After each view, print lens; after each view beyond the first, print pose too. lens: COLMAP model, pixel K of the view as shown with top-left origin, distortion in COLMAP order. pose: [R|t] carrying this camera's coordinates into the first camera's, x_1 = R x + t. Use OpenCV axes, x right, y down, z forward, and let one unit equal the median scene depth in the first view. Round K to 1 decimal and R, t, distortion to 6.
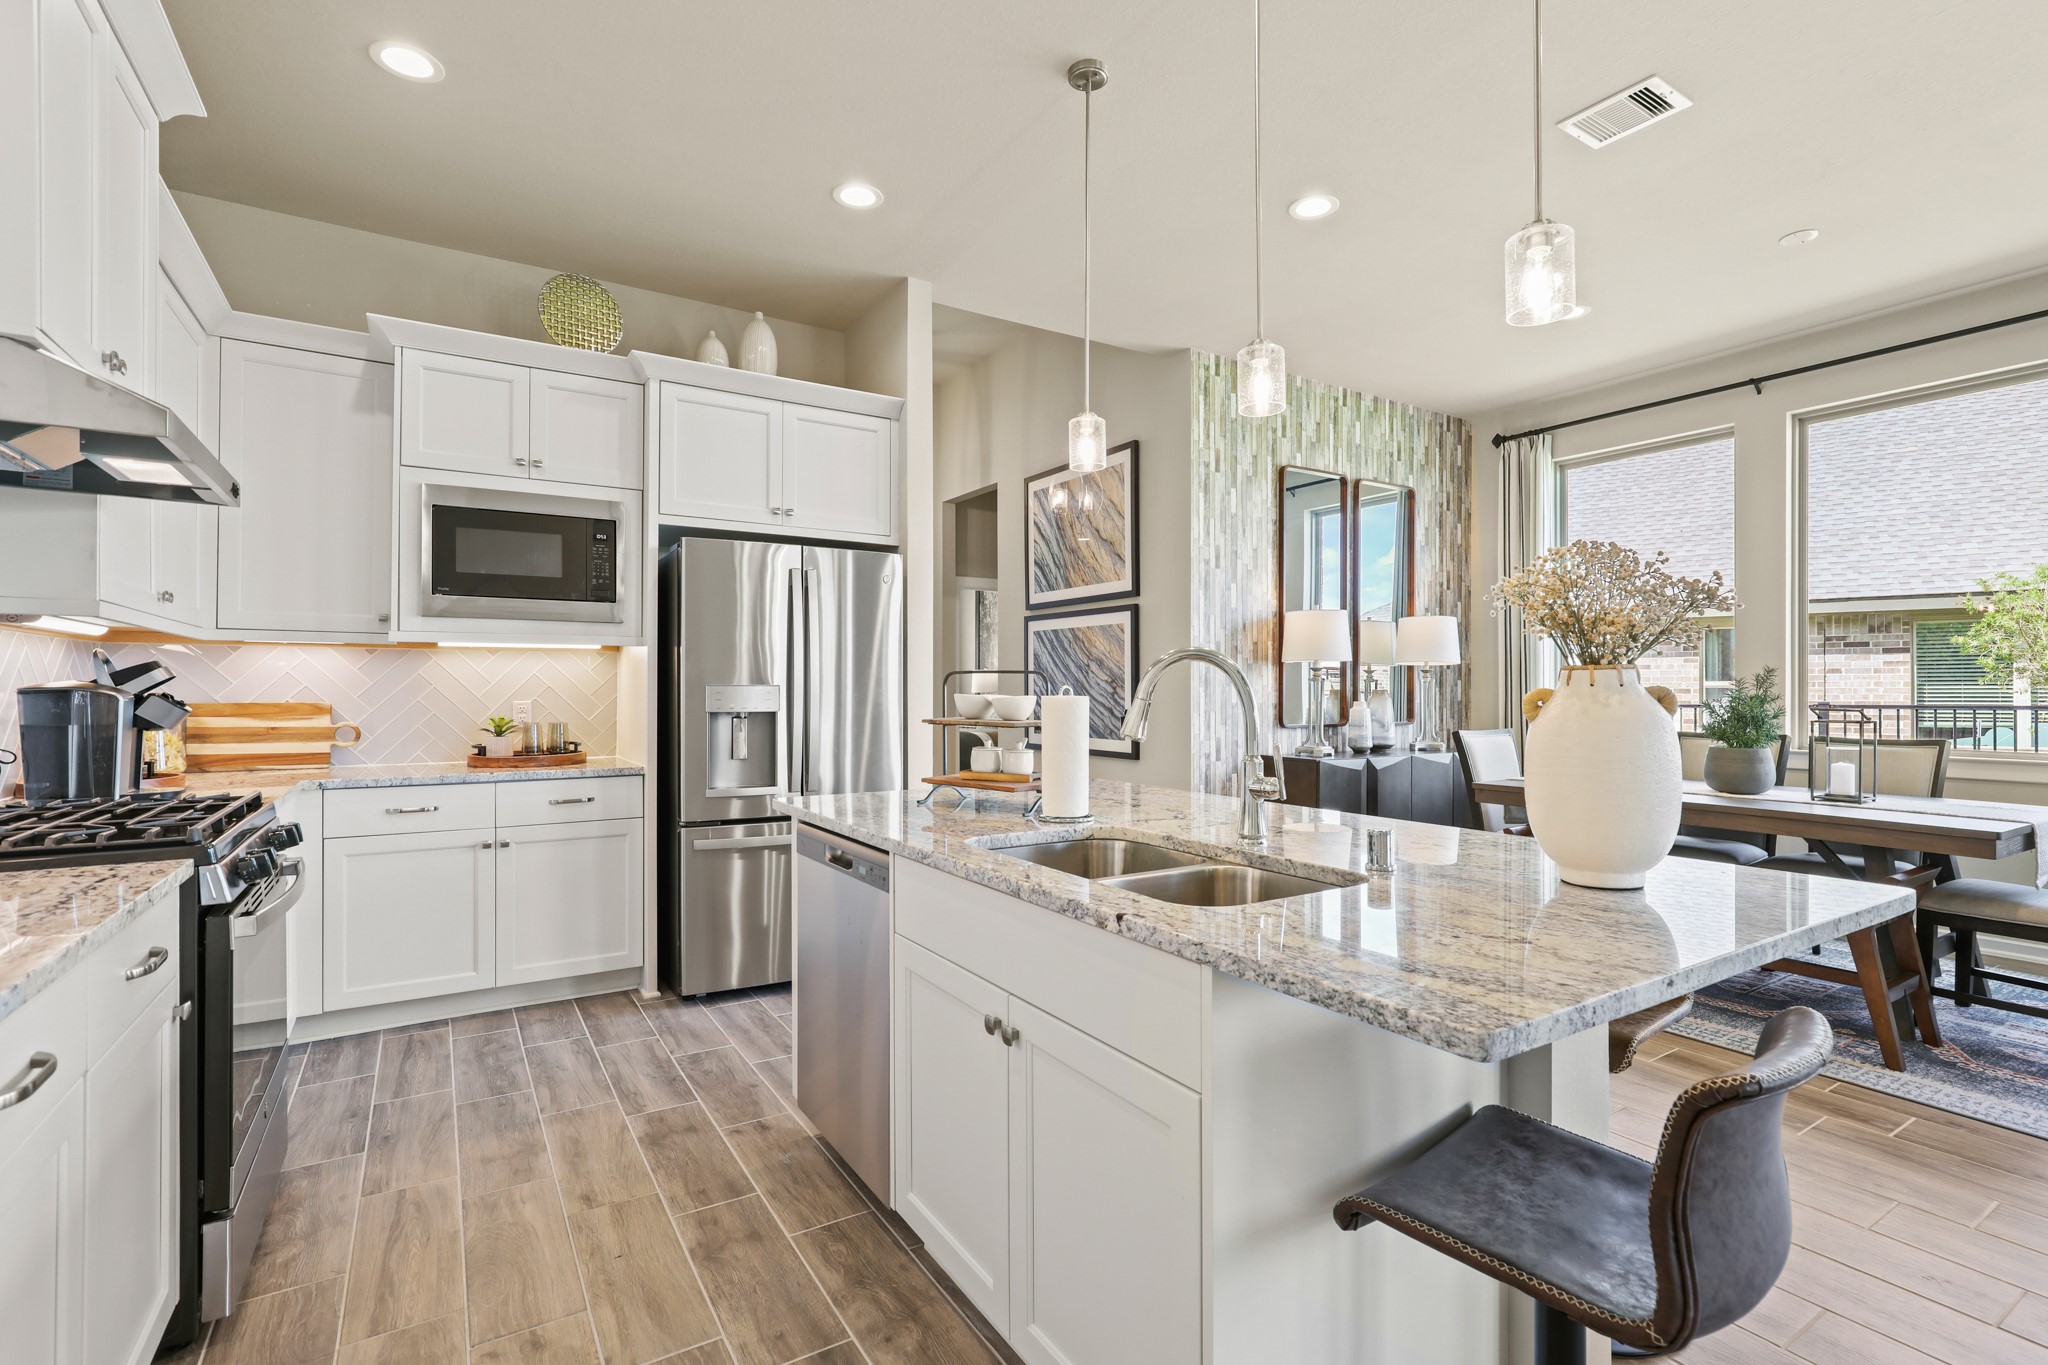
lens RADIAL K [[946.1, 0, 1028.9], [0, 946.1, 687.3], [0, 0, 1]] dist [-0.003029, -0.000294]
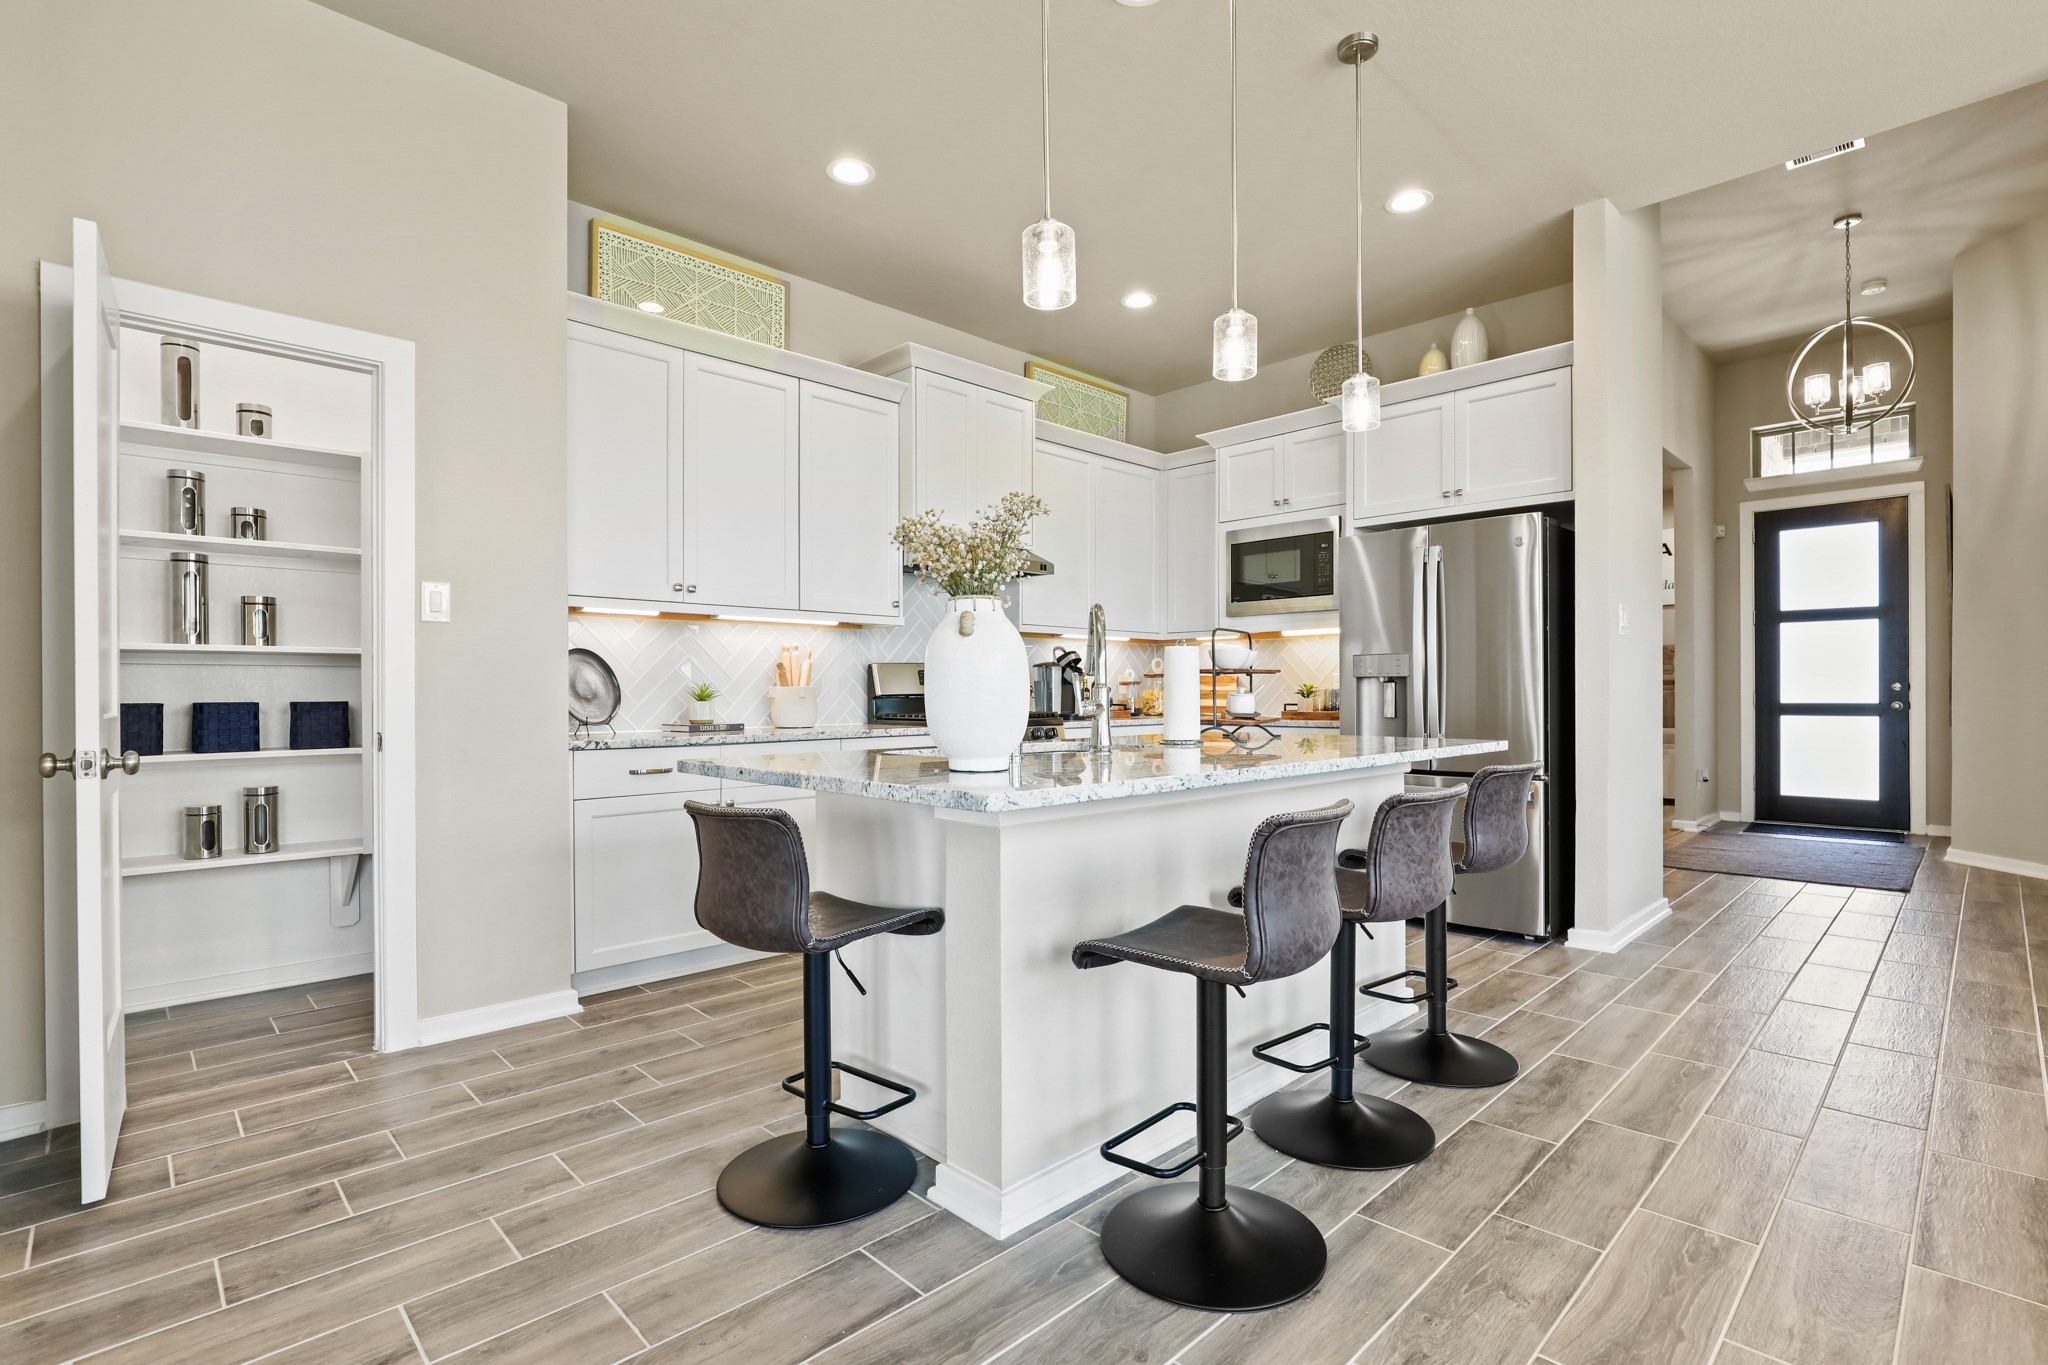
lens RADIAL K [[946.1, 0, 1028.9], [0, 946.1, 687.3], [0, 0, 1]] dist [-0.003029, -0.000294]
pose [[0.207997, -0.000104, -0.978129, 0.784249], [0.004641, 0.999989, 0.000881, 0.037173], [0.978118, -0.004723, 0.207995, 0.335169]]
